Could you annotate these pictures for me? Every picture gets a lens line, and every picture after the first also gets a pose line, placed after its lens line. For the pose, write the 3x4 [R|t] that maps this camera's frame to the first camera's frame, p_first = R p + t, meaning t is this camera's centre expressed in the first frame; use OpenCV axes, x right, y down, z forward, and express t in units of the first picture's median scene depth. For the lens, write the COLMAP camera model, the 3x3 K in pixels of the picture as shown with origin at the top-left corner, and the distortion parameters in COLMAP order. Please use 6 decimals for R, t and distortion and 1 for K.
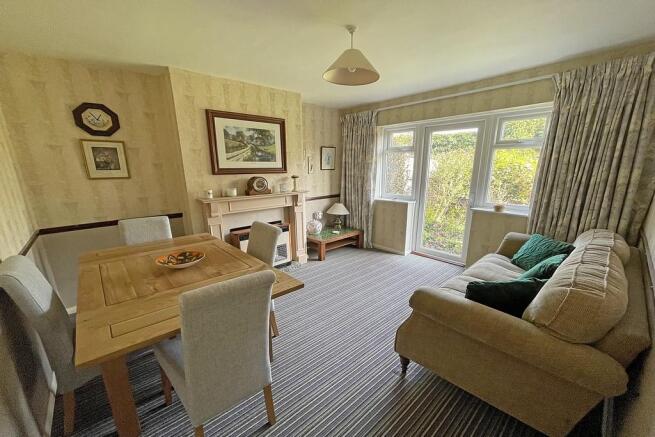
lens RADIAL K [[259.7, 0, 323.7], [0, 259.7, 232.8], [0, 0, 1]] dist [-0.000116, -0.000062]
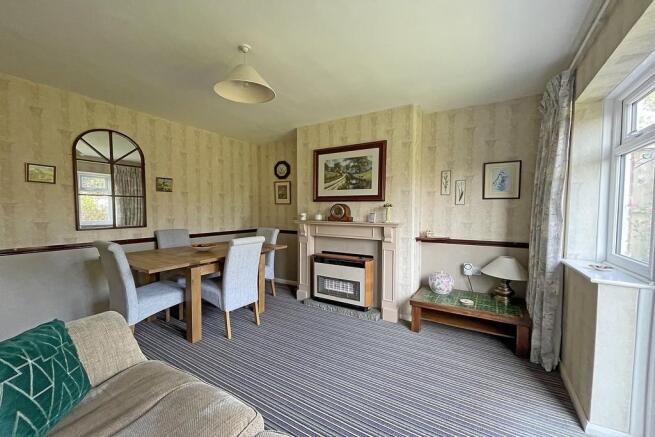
lens RADIAL K [[262.3, 0, 327.0], [0, 262.3, 222.7], [0, 0, 1]] dist [0.000825, -0.000006]
pose [[0.291070, 0.062473, -0.954660, 0.683960], [-0.245315, 0.969377, -0.011358, -0.121656], [0.924716, 0.237499, 0.297482, 0.664282]]
